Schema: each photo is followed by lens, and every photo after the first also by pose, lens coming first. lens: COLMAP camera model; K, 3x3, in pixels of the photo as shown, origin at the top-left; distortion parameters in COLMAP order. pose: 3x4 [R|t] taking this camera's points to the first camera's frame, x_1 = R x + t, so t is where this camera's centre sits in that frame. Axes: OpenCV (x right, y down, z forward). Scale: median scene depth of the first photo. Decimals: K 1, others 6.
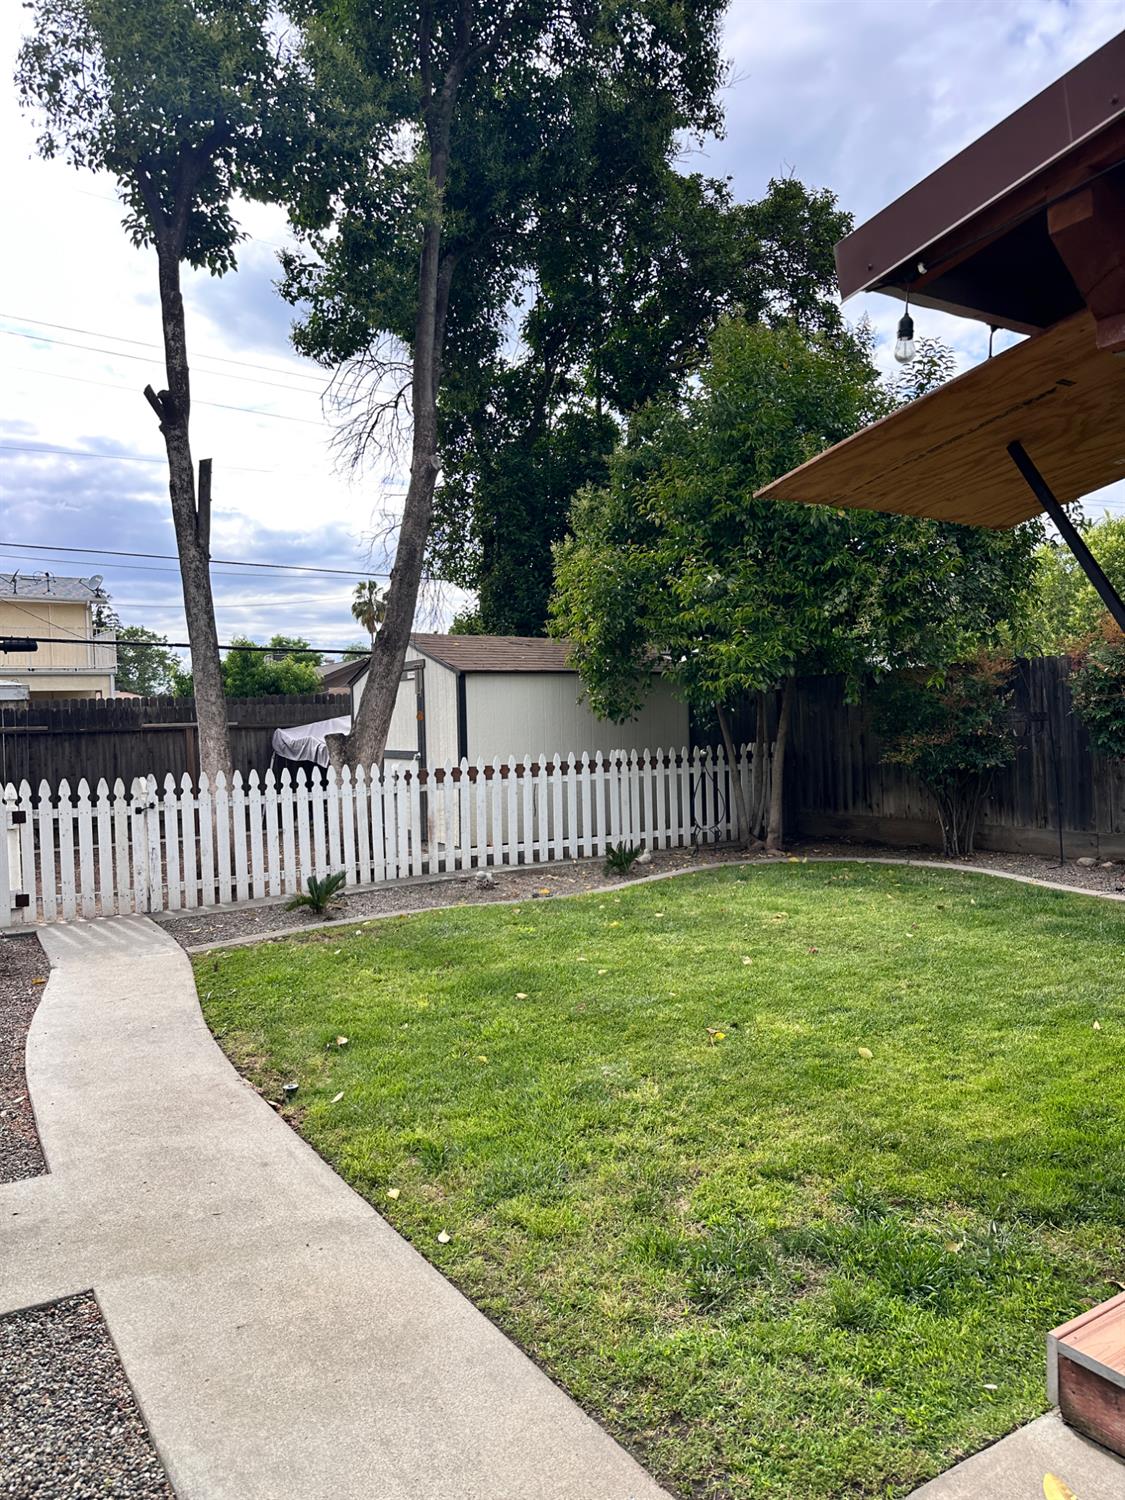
lens RADIAL K [[1059.2, 0, 562.0], [0, 1059.2, 756.0], [0, 0, 1]] dist [0.007762, 0.000418]
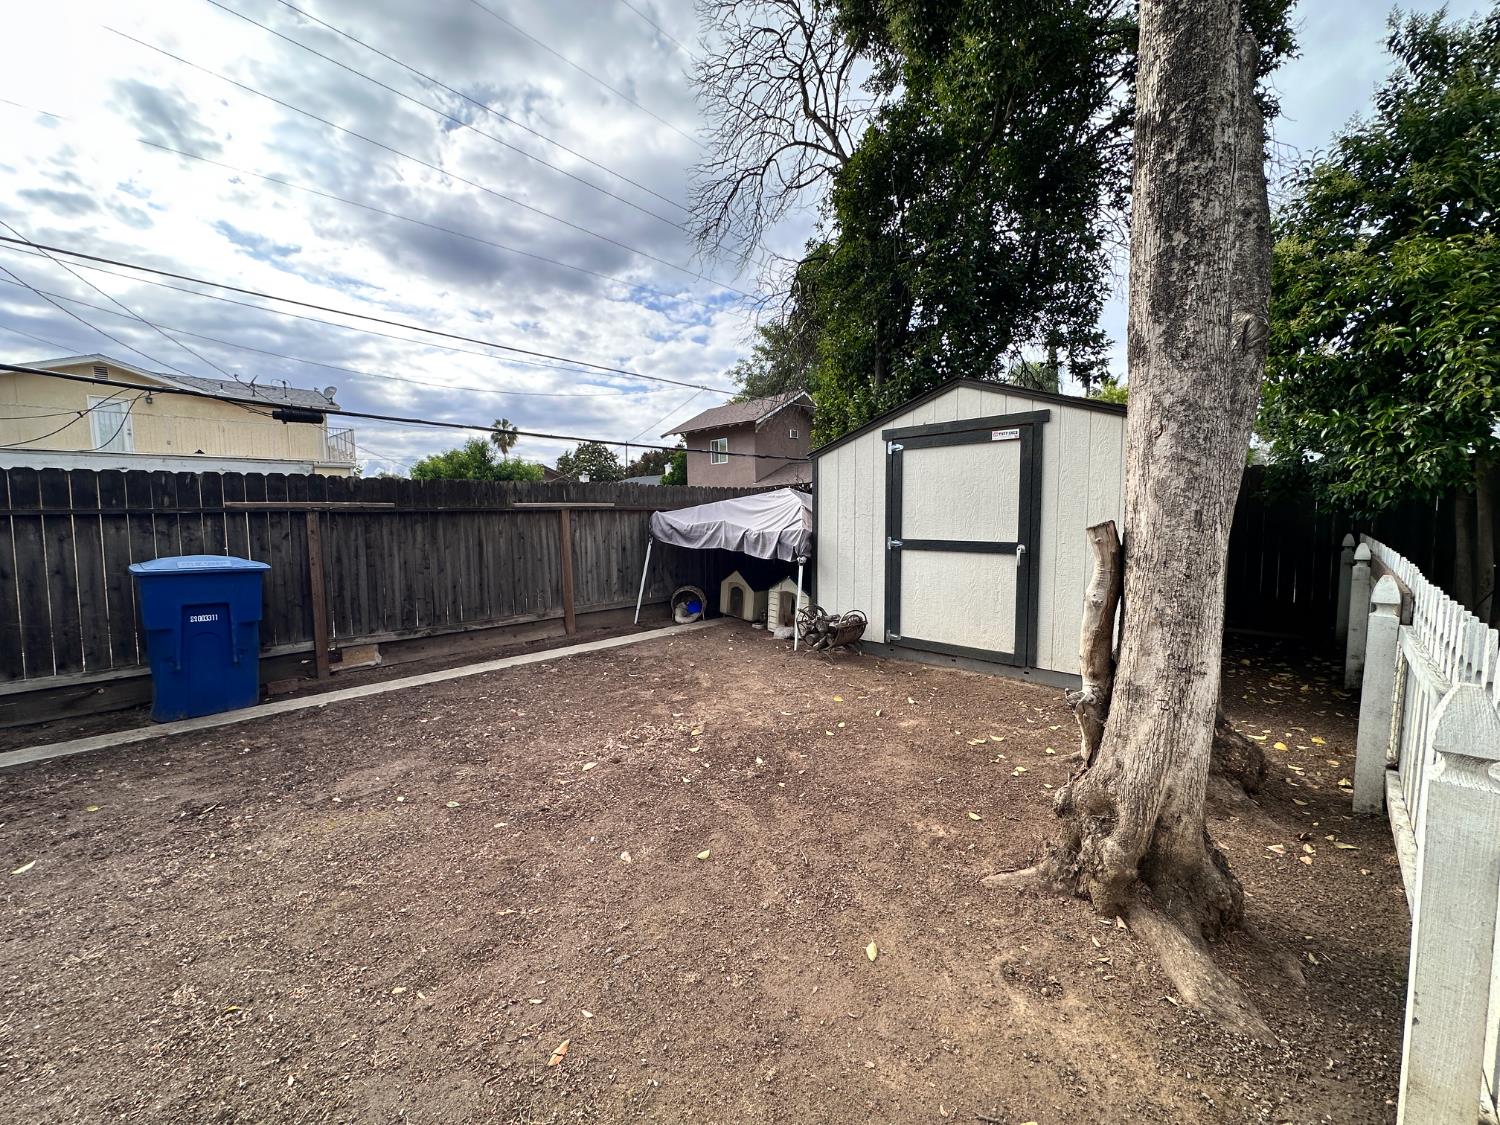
lens RADIAL K [[598.5, 0, 753.1], [0, 598.5, 558.8], [0, 0, 1]] dist [-0.001719, 0.000052]
pose [[0.971651, -0.005083, 0.236367, -0.325710], [-0.004177, 0.999244, 0.038659, -0.006147], [-0.236385, -0.038551, 0.970894, 0.520029]]
